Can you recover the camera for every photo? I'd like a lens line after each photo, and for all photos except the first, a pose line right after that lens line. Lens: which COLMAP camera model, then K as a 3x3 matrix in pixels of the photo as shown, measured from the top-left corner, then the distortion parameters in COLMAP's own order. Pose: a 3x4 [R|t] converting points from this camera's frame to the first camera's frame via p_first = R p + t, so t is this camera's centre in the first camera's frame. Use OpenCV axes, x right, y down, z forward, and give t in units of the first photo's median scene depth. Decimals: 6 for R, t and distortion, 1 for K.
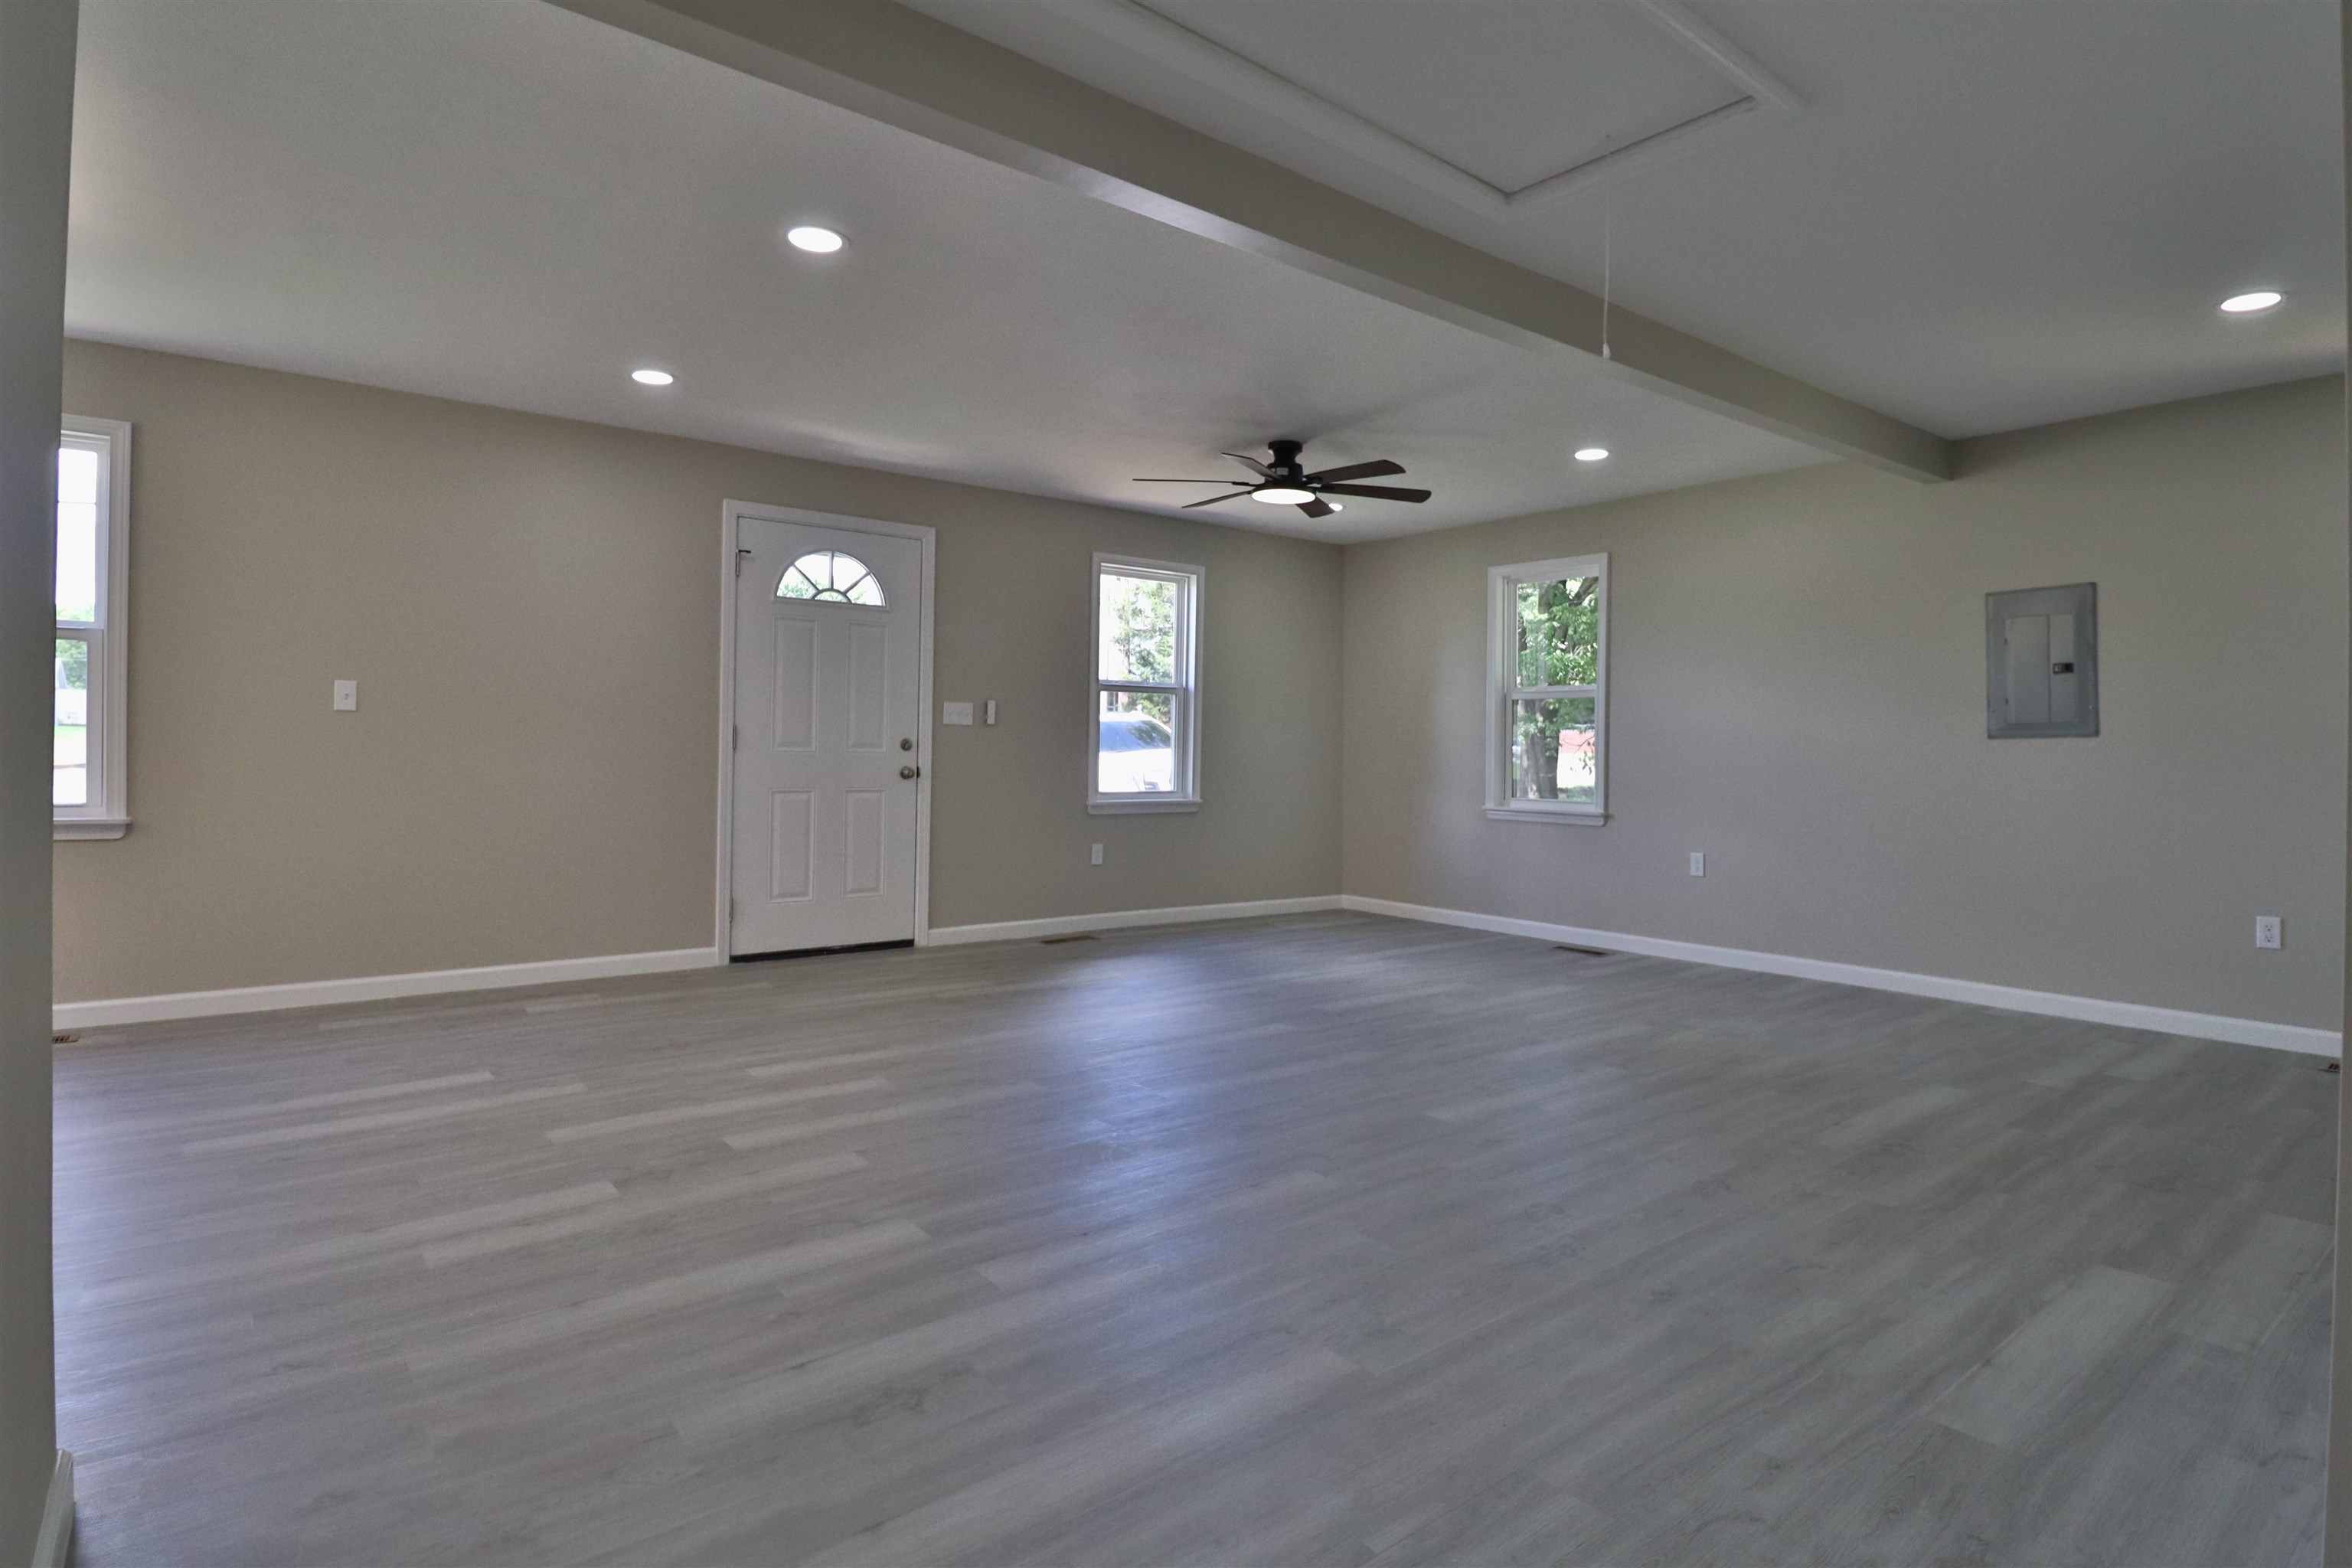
lens RADIAL K [[1208.6, 0, 1197.5], [0, 1208.6, 751.1], [0, 0, 1]] dist [0.001284, -0.015664]
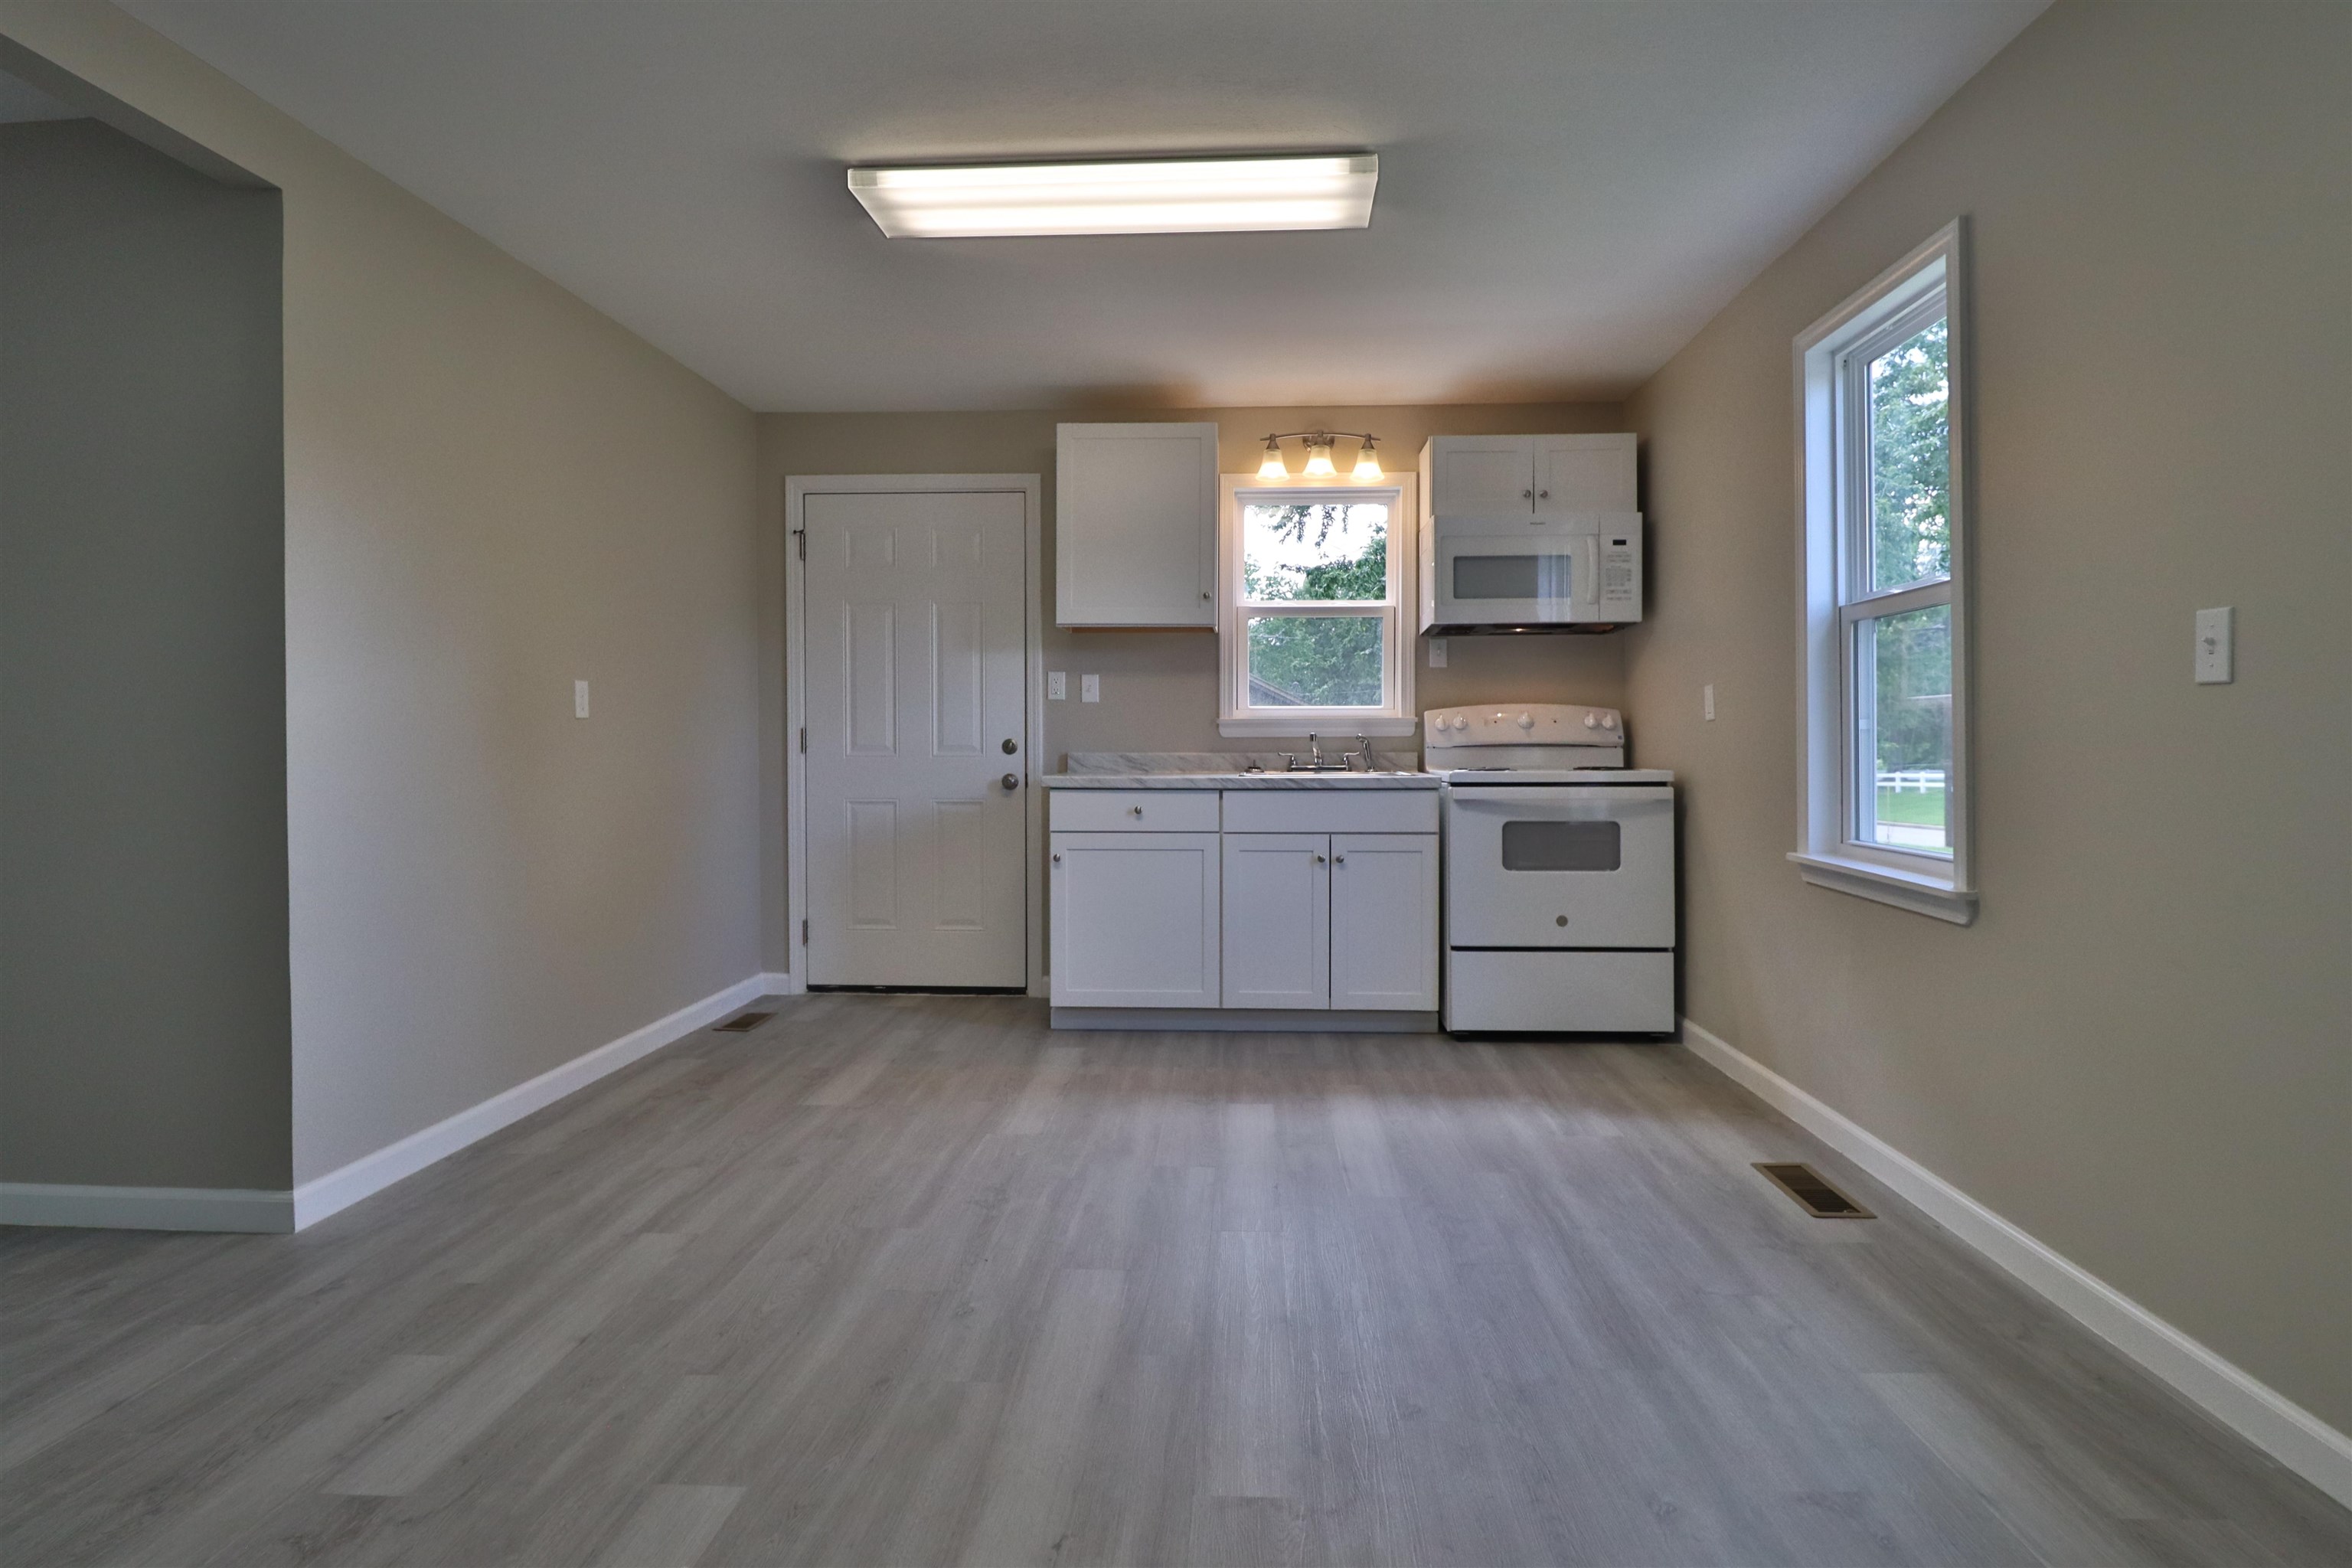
lens RADIAL K [[1208.6, 0, 1197.5], [0, 1208.6, 751.1], [0, 0, 1]] dist [0.001284, -0.015664]
pose [[-0.663908, -0.009137, -0.747758, -0.249471], [-0.012007, 0.999927, -0.001558, -0.007684], [0.747718, 0.007944, -0.663969, 1.352105]]
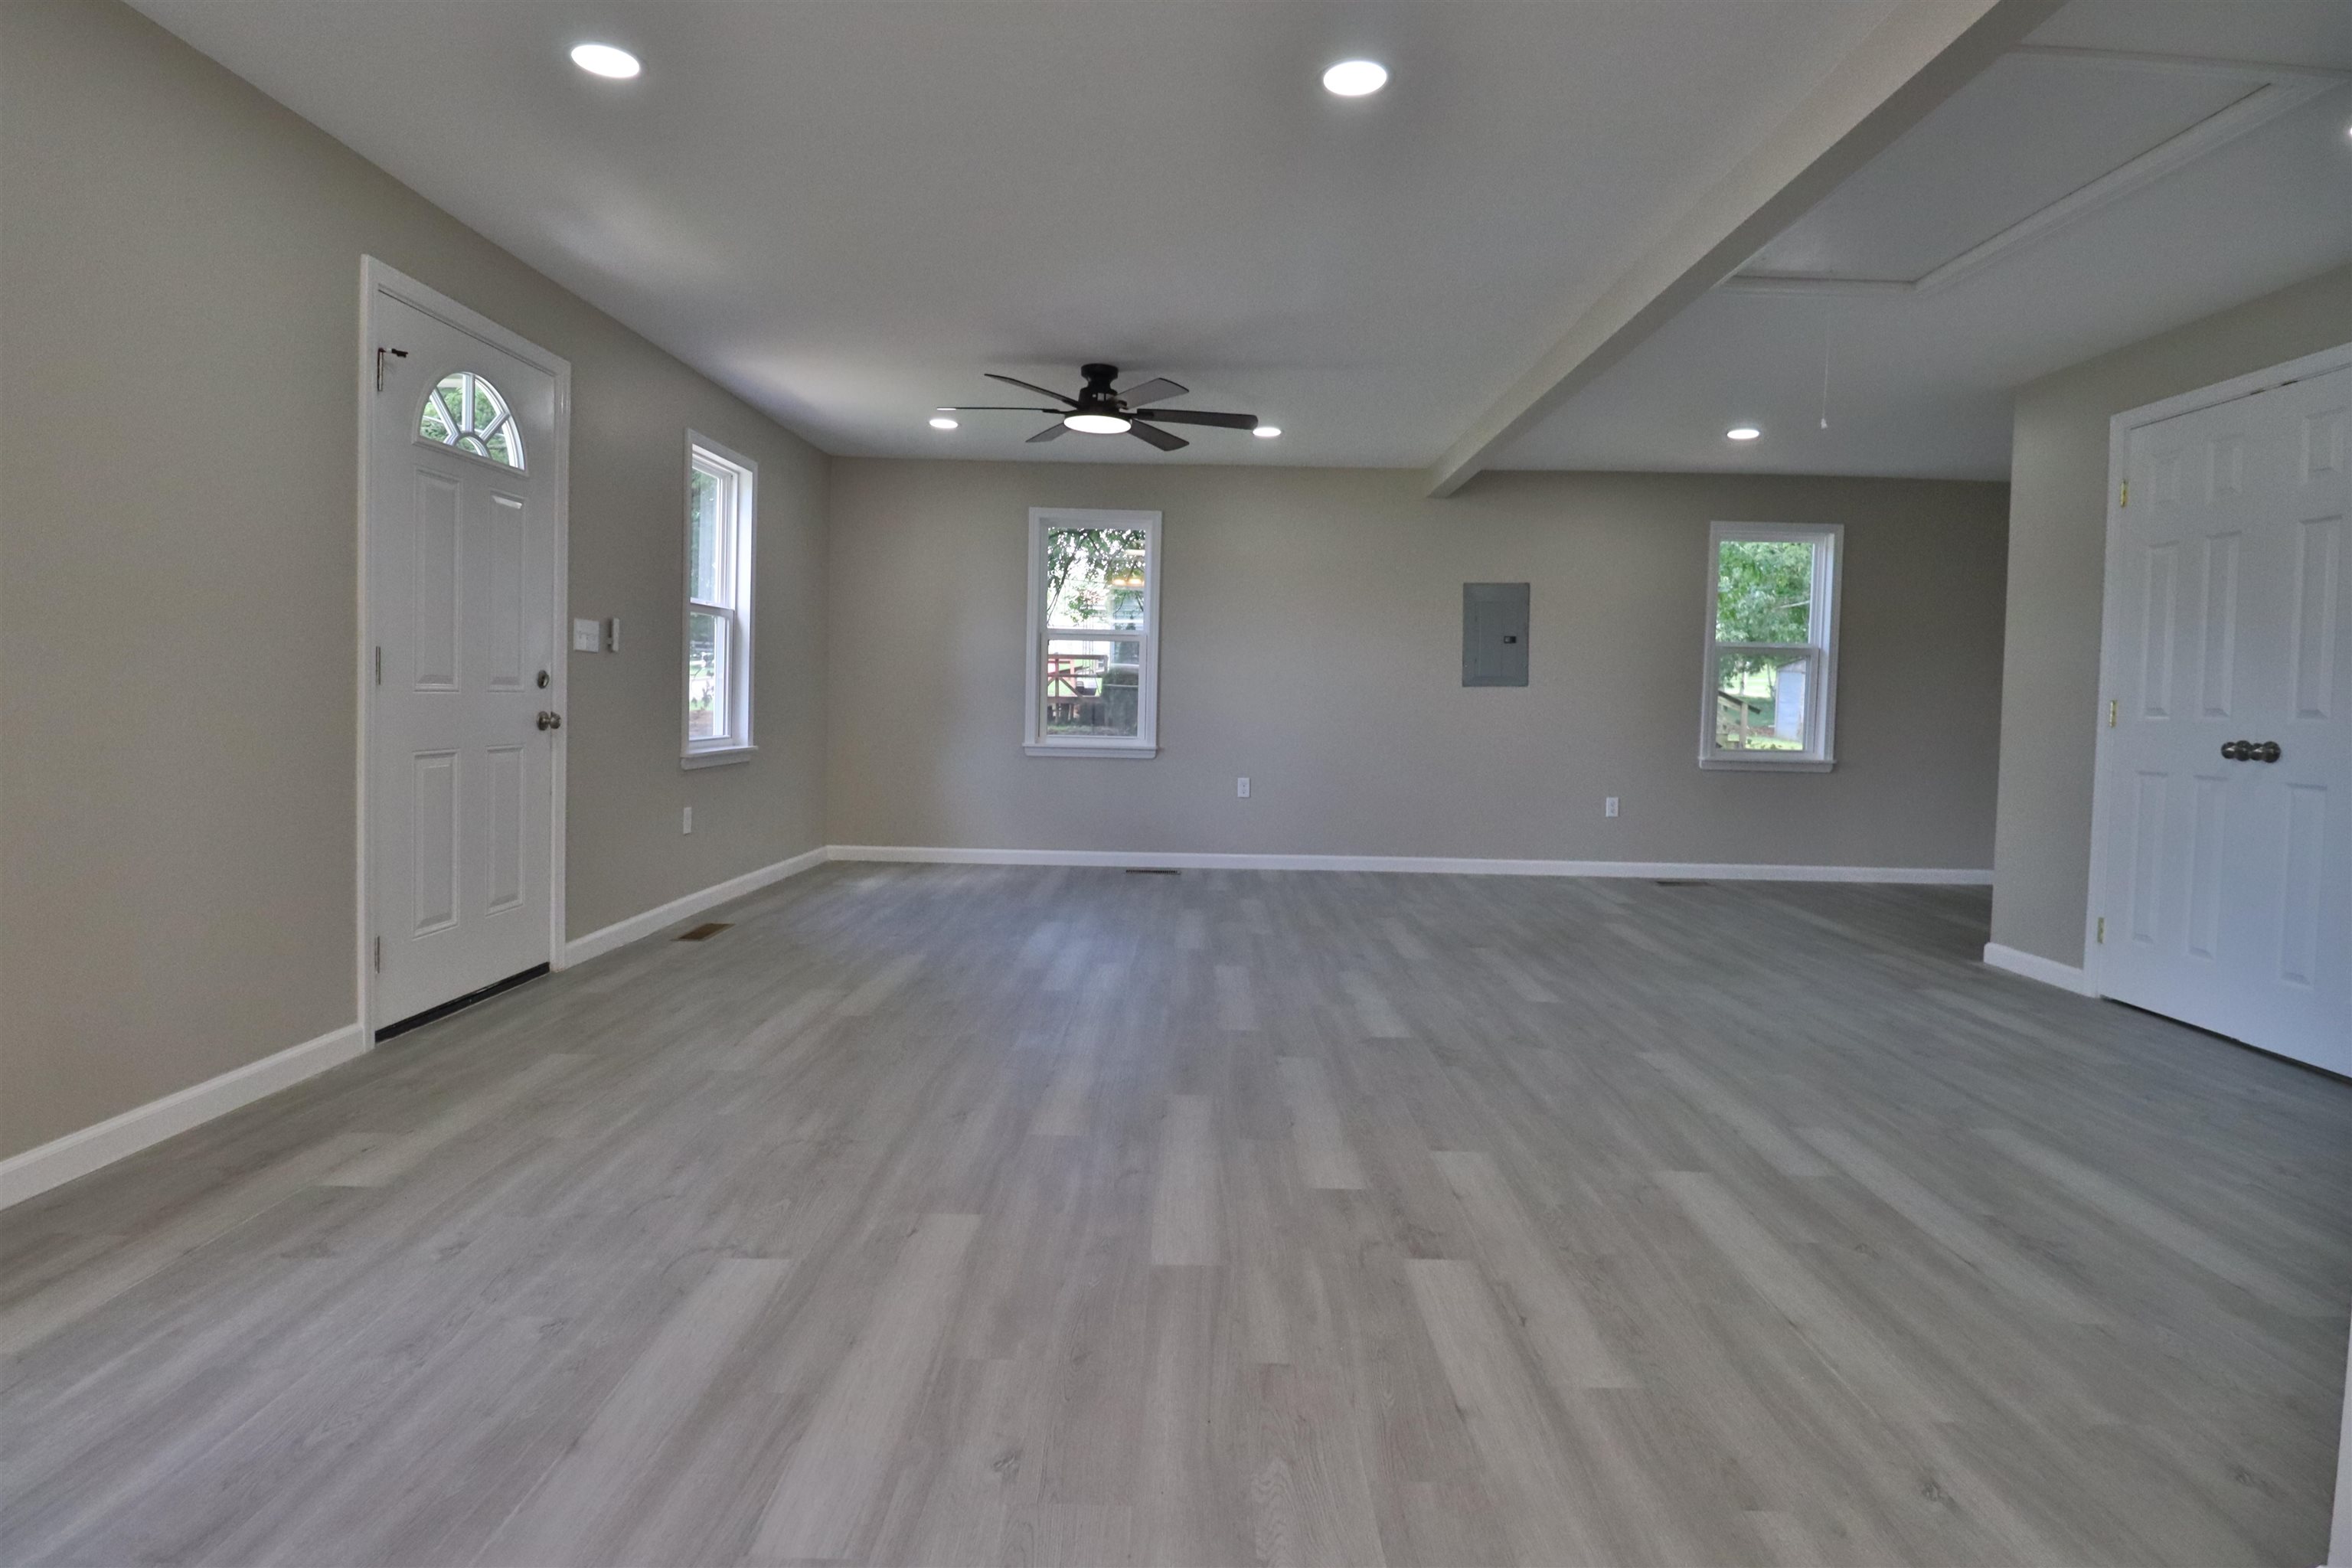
lens RADIAL K [[1208.6, 0, 1197.5], [0, 1208.6, 751.1], [0, 0, 1]] dist [0.001284, -0.015664]
pose [[0.629096, -0.034759, 0.776550, -0.947791], [-0.012166, 0.998437, 0.054547, -0.011509], [-0.777232, -0.043763, 0.627690, 0.507838]]
